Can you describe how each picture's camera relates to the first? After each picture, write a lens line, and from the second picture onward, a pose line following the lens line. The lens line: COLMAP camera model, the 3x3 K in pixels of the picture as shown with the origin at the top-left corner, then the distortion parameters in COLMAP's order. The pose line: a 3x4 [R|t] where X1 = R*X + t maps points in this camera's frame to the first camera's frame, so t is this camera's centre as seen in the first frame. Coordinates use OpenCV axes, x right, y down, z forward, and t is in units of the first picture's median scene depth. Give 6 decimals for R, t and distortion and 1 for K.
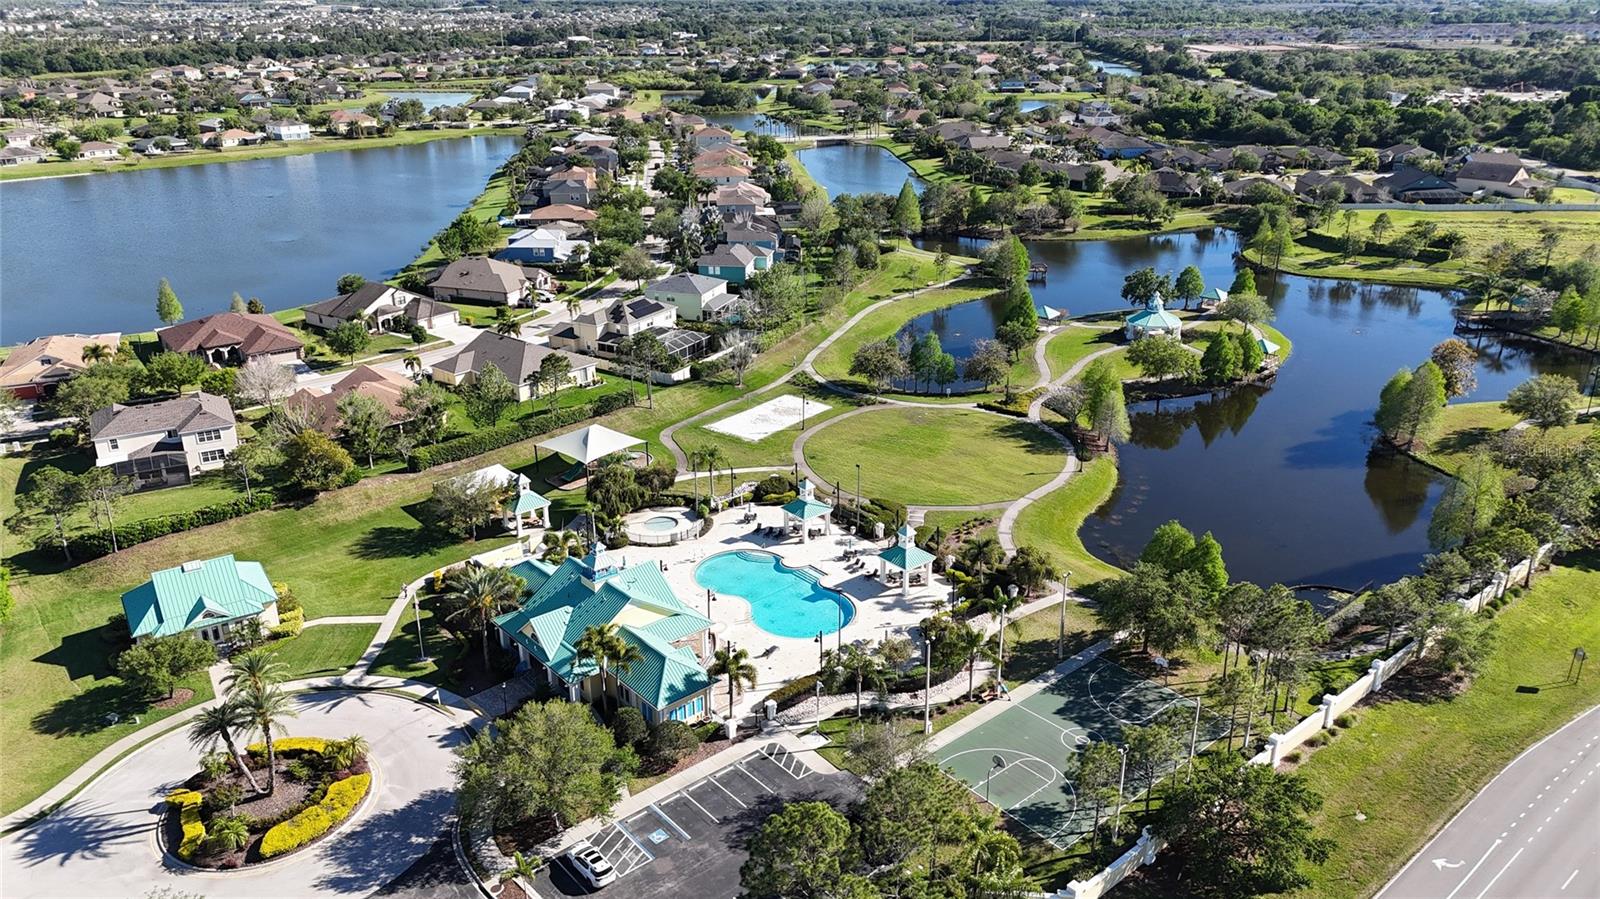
lens RADIAL K [[1174.8, 0, 800.0], [0, 1174.8, 449.5], [0, 0, 1]] dist [0.004287, -0.001017]
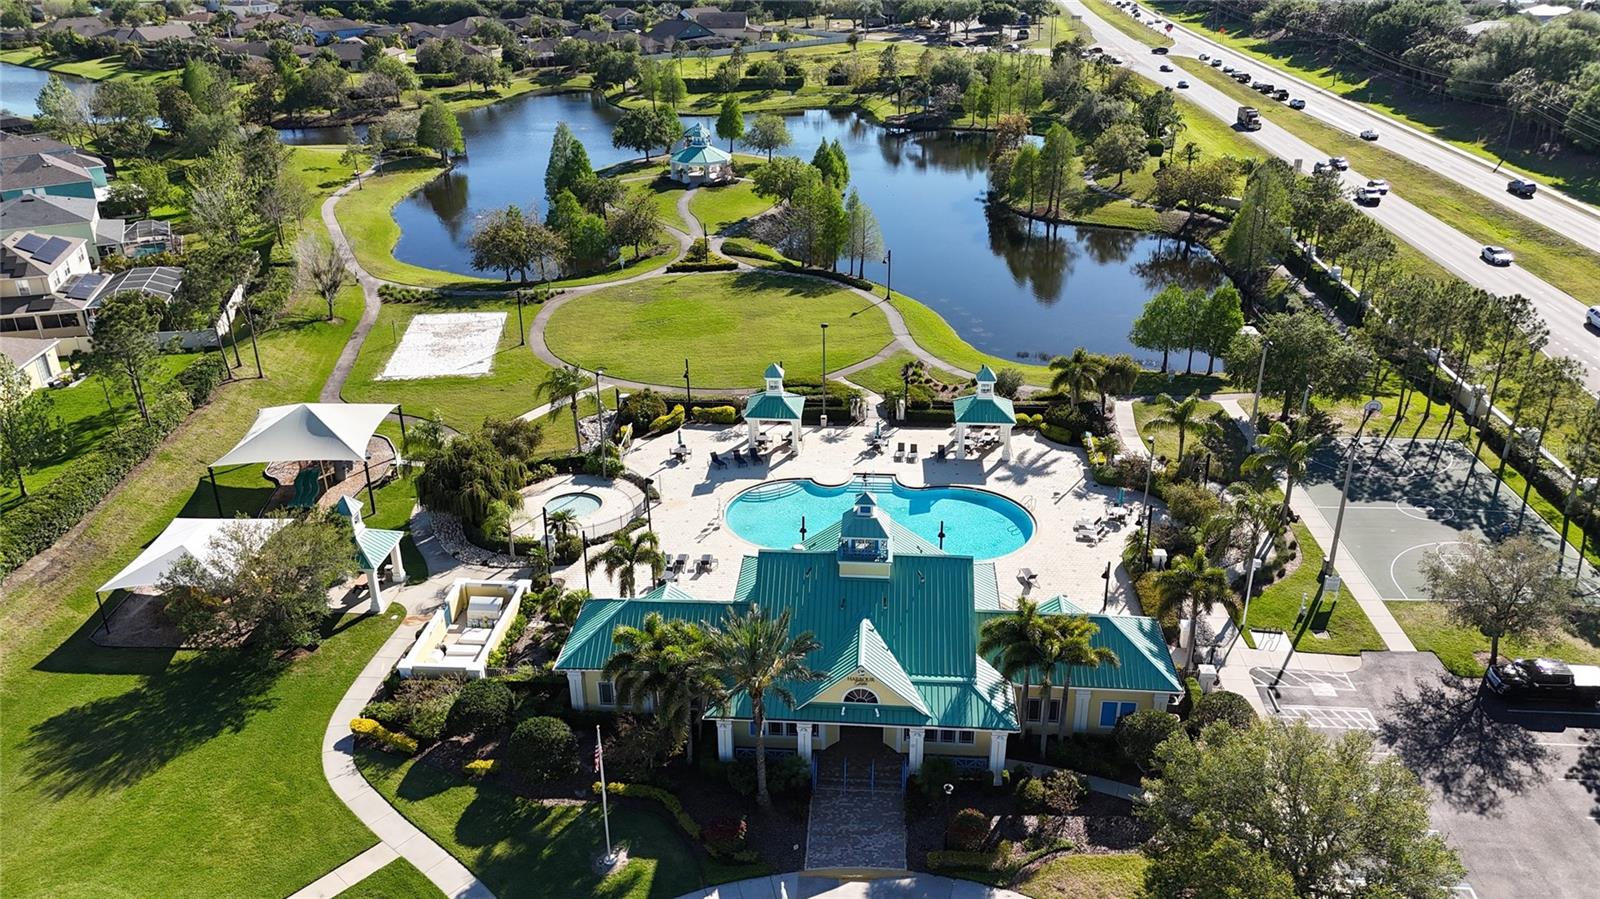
lens RADIAL K [[1181.6, 0, 801.4], [0, 1181.6, 449.6], [0, 0, 1]] dist [0.038819, 0.000938]
pose [[0.700918, -0.296784, 0.648562, -0.430408], [0.264775, 0.952609, 0.149767, -0.024595], [-0.662275, 0.066749, 0.746282, 0.477615]]
